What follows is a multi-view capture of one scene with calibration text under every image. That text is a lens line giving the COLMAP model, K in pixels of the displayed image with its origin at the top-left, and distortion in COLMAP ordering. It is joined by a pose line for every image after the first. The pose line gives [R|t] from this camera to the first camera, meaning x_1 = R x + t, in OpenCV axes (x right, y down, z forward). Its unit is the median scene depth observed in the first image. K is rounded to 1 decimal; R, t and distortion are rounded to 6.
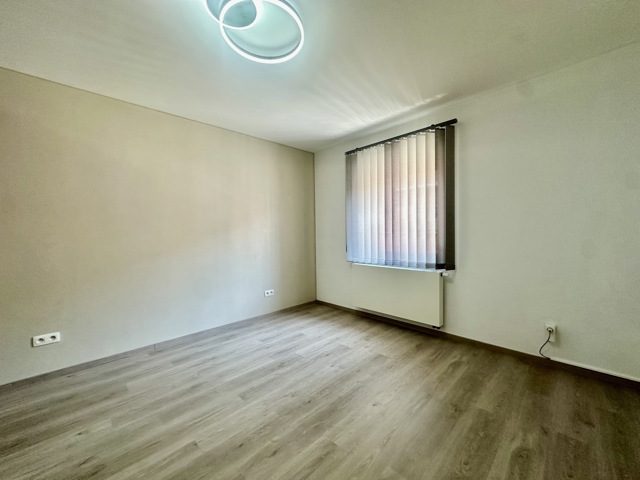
lens RADIAL K [[253.6, 0, 319.5], [0, 253.6, 241.8], [0, 0, 1]] dist [0.000813, 0.000408]
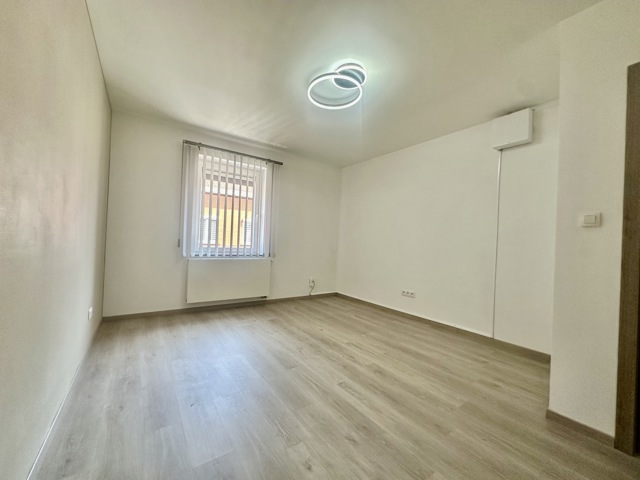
lens RADIAL K [[253.6, 0, 319.9], [0, 253.6, 240.4], [0, 0, 1]] dist [0.000813, 0.000408]
pose [[0.160500, 0.028936, 0.986612, -1.020208], [-0.007014, 0.999578, -0.028175, 0.057230], [-0.987011, -0.002398, 0.160636, 0.504819]]
